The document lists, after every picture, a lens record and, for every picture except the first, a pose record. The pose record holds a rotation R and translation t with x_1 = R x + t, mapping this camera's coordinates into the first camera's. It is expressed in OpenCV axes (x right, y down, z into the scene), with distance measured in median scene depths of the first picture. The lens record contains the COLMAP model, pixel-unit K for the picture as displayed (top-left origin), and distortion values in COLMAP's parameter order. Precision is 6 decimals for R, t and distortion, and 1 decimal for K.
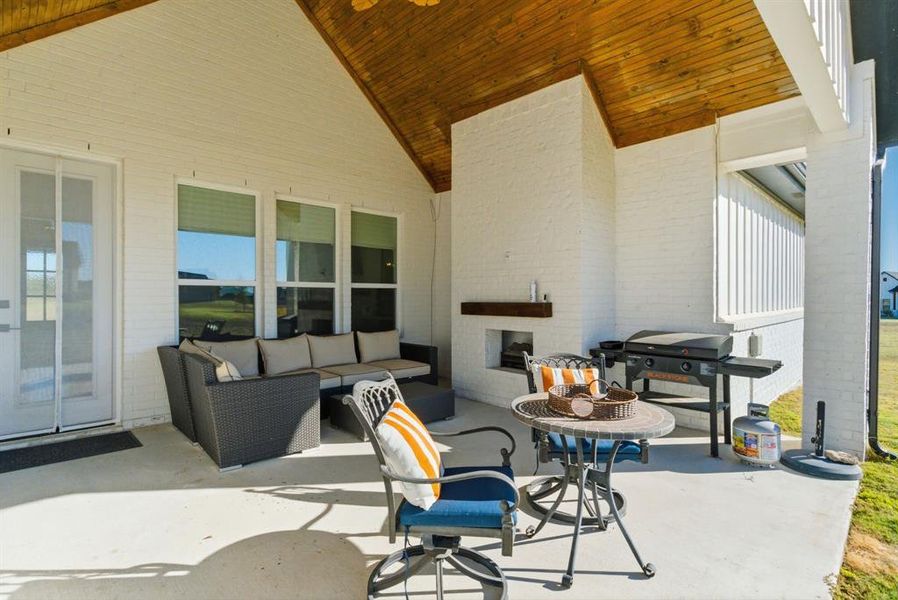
lens RADIAL K [[447.3, 0, 447.5], [0, 447.3, 297.3], [0, 0, 1]] dist [0.006330, 0.000170]
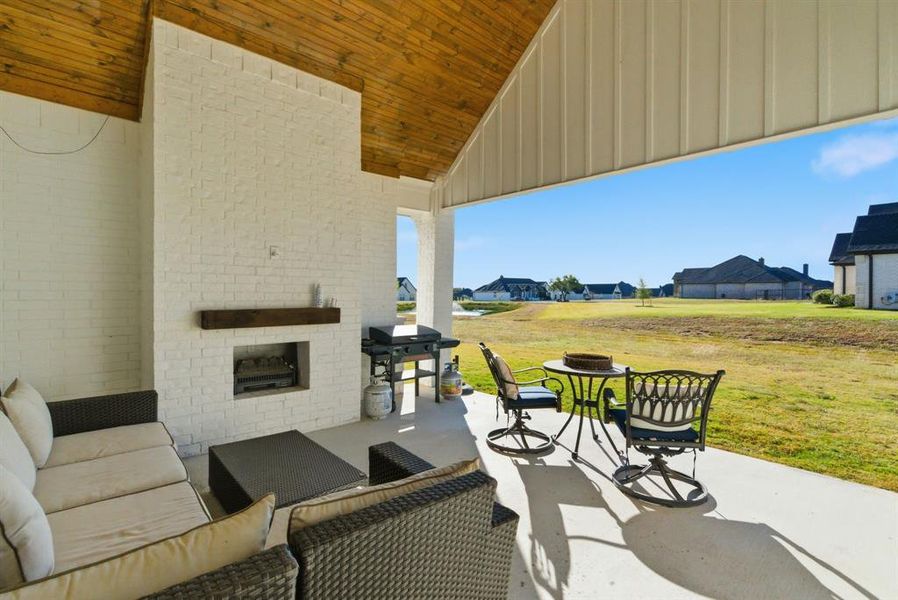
lens RADIAL K [[412.7, 0, 445.6], [0, 412.7, 296.8], [0, 0, 1]] dist [0.006455, -0.002490]
pose [[0.046030, -0.010408, 0.998886, -0.665027], [-0.003282, 0.999939, 0.010570, -0.021450], [-0.998935, -0.003765, 0.045993, 0.728819]]
